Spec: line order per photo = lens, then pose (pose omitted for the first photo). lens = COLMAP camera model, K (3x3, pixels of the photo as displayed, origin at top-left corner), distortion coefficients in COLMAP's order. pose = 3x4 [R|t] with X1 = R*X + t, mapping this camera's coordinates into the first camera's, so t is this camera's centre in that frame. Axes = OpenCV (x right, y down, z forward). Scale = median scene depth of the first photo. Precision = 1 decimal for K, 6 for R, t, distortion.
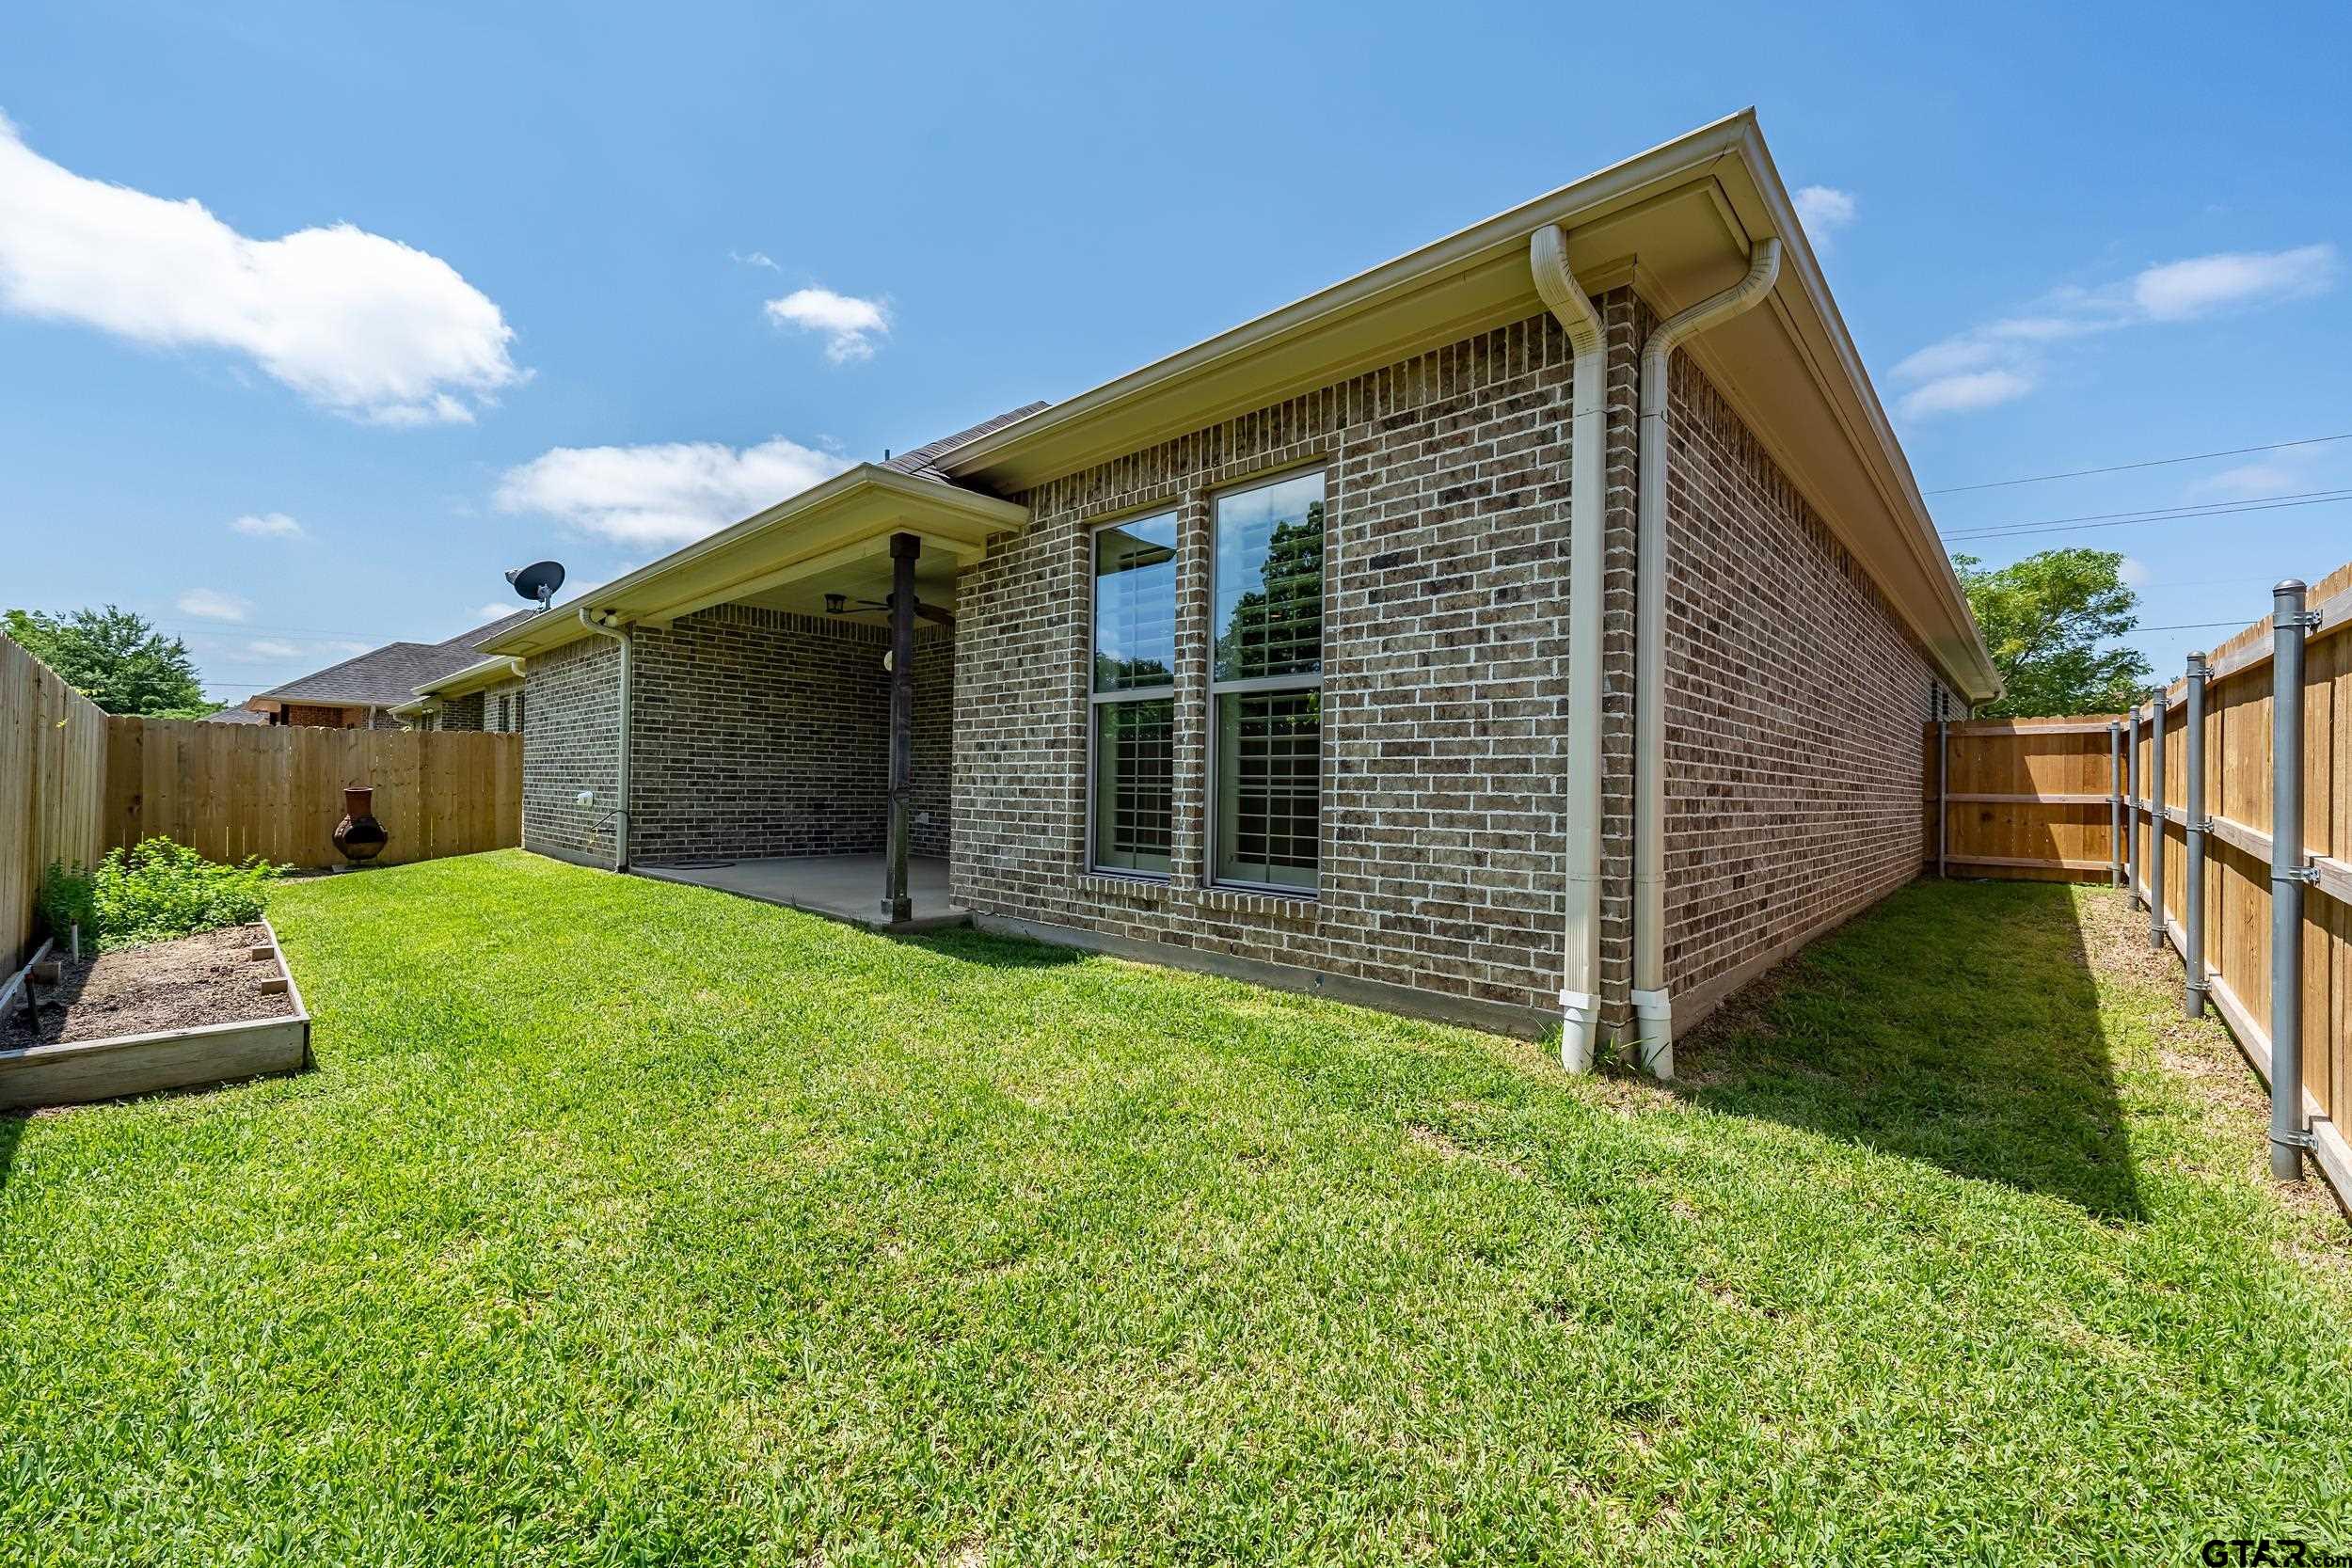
lens RADIAL K [[925.2, 0, 1172.7], [0, 925.2, 777.9], [0, 0, 1]] dist [-0.002505, -0.000294]
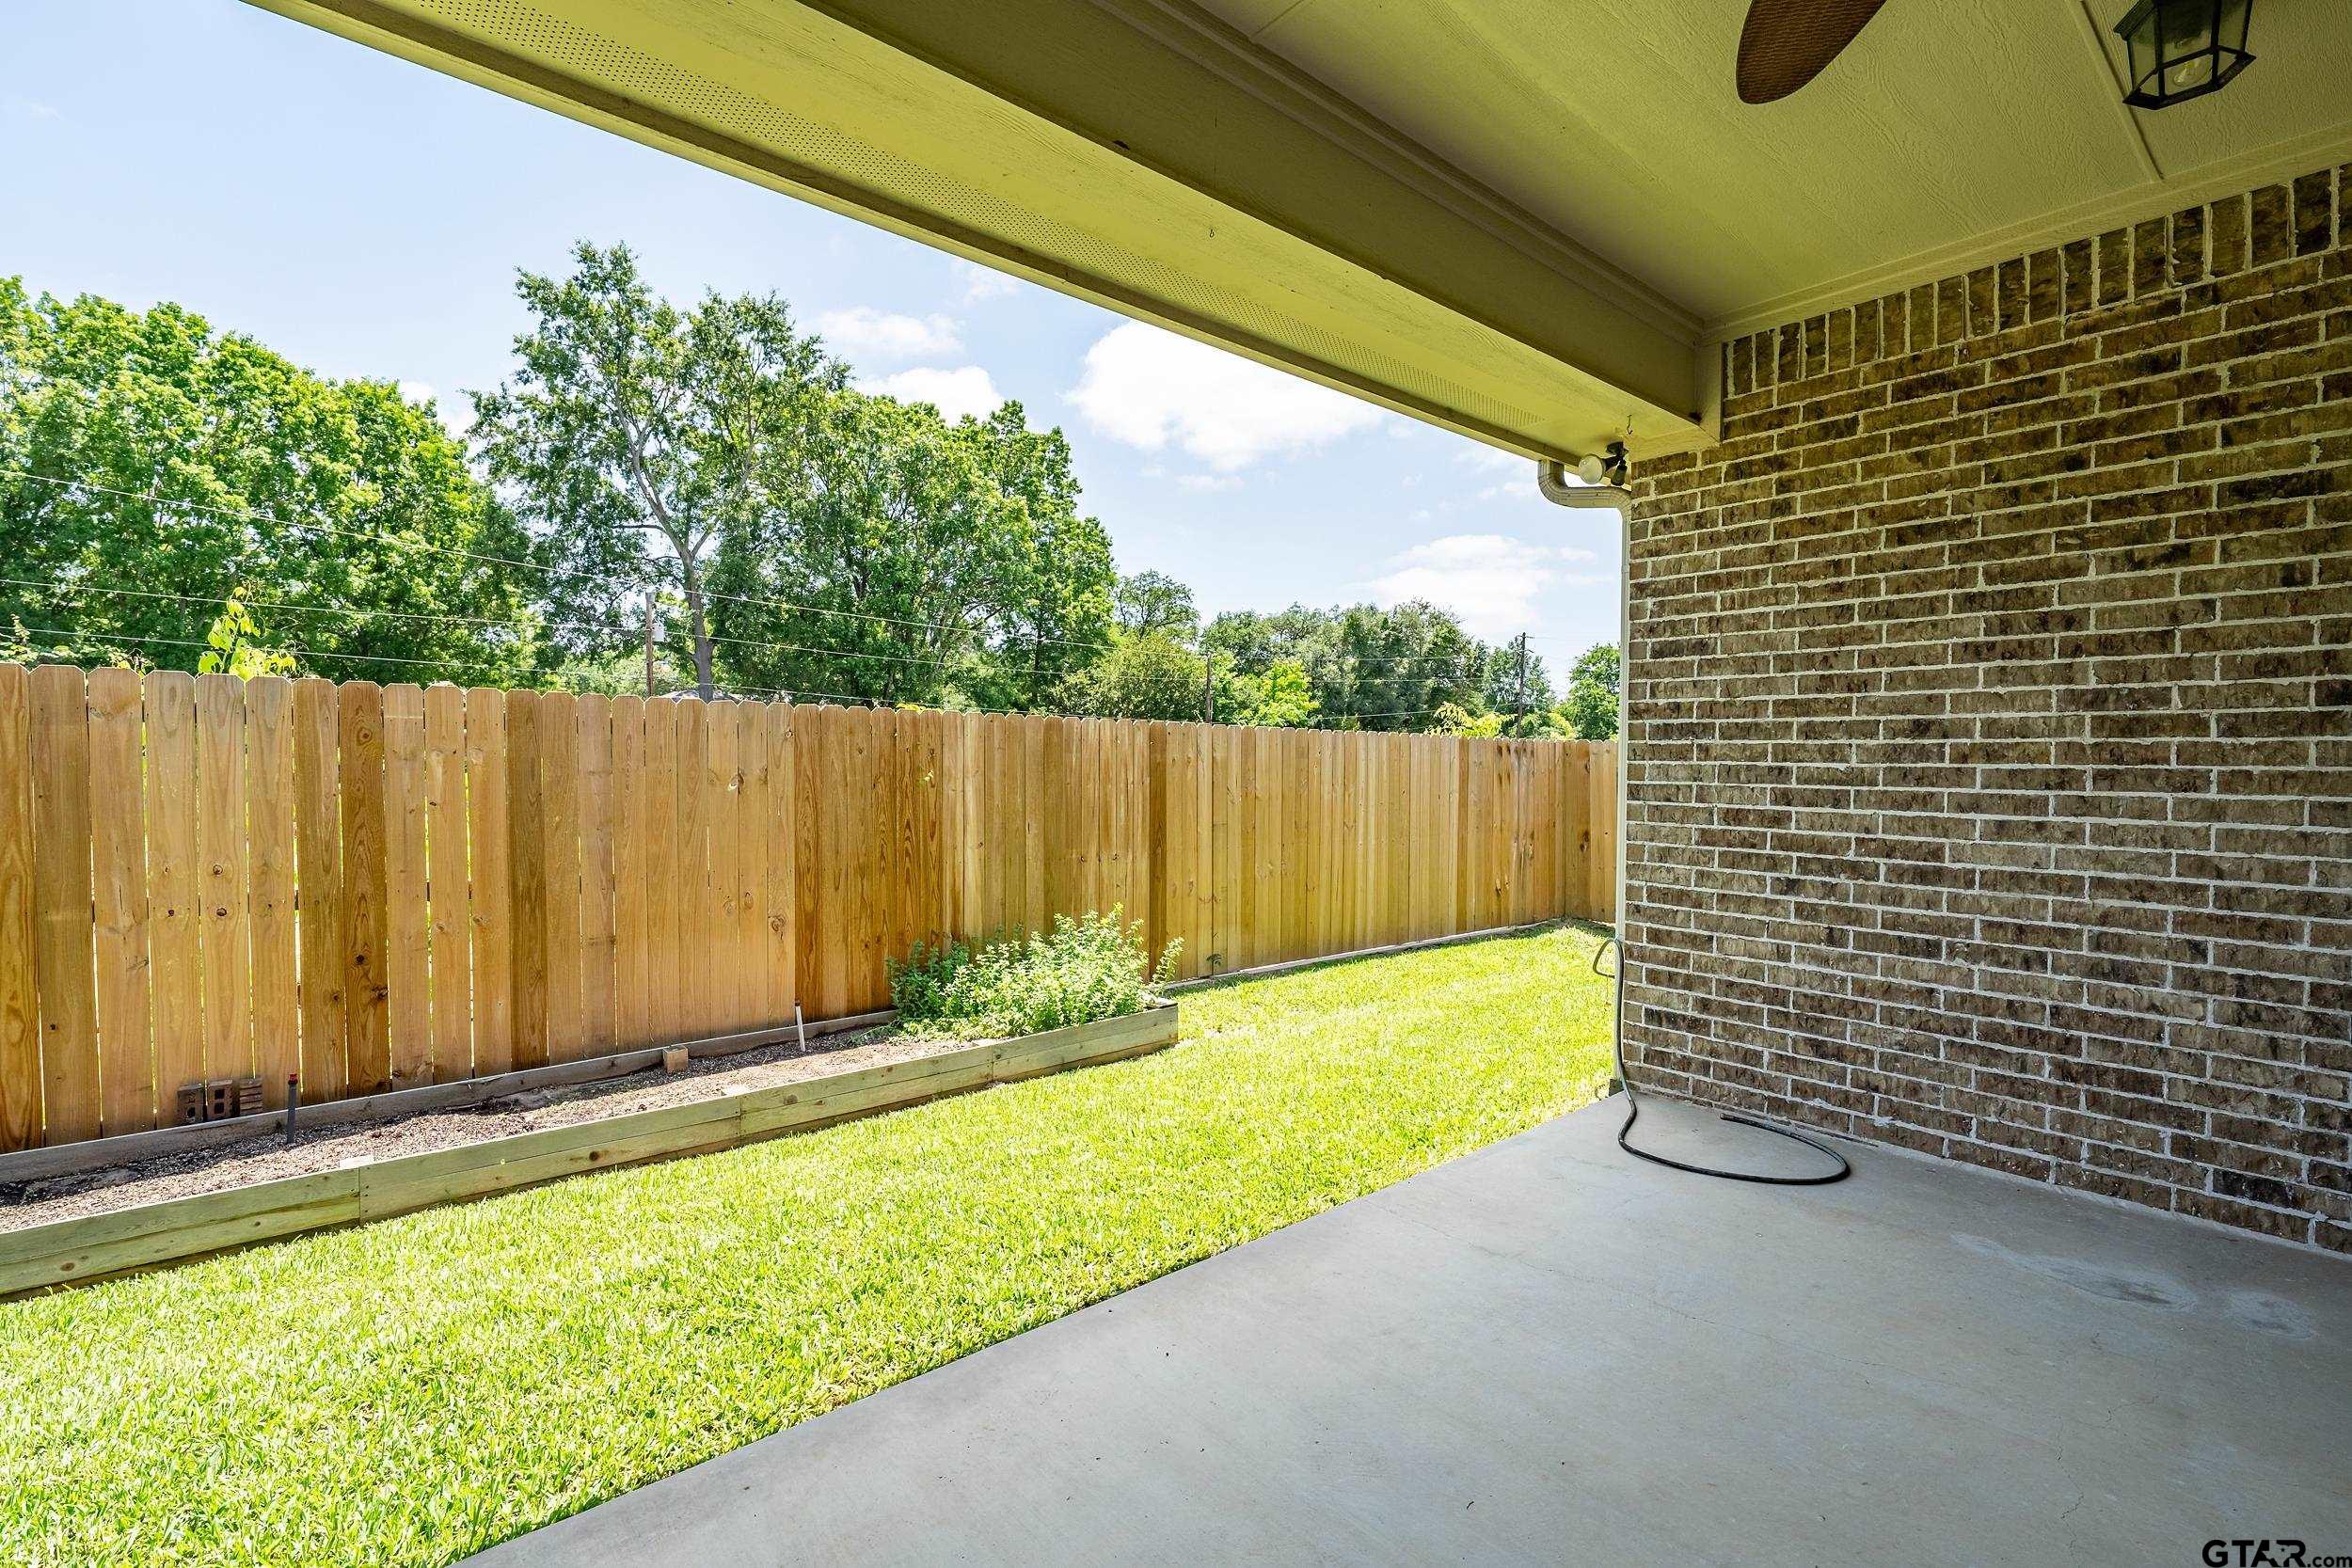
lens RADIAL K [[1048.6, 0, 1176.0], [0, 1048.6, 784.0], [0, 0, 1]] dist [-0.000310, -0.000110]
pose [[-0.108106, 0.001921, -0.994138, -0.122602], [0.002592, 0.999995, 0.001650, -0.031431], [0.994136, -0.002399, -0.108110, 0.820684]]
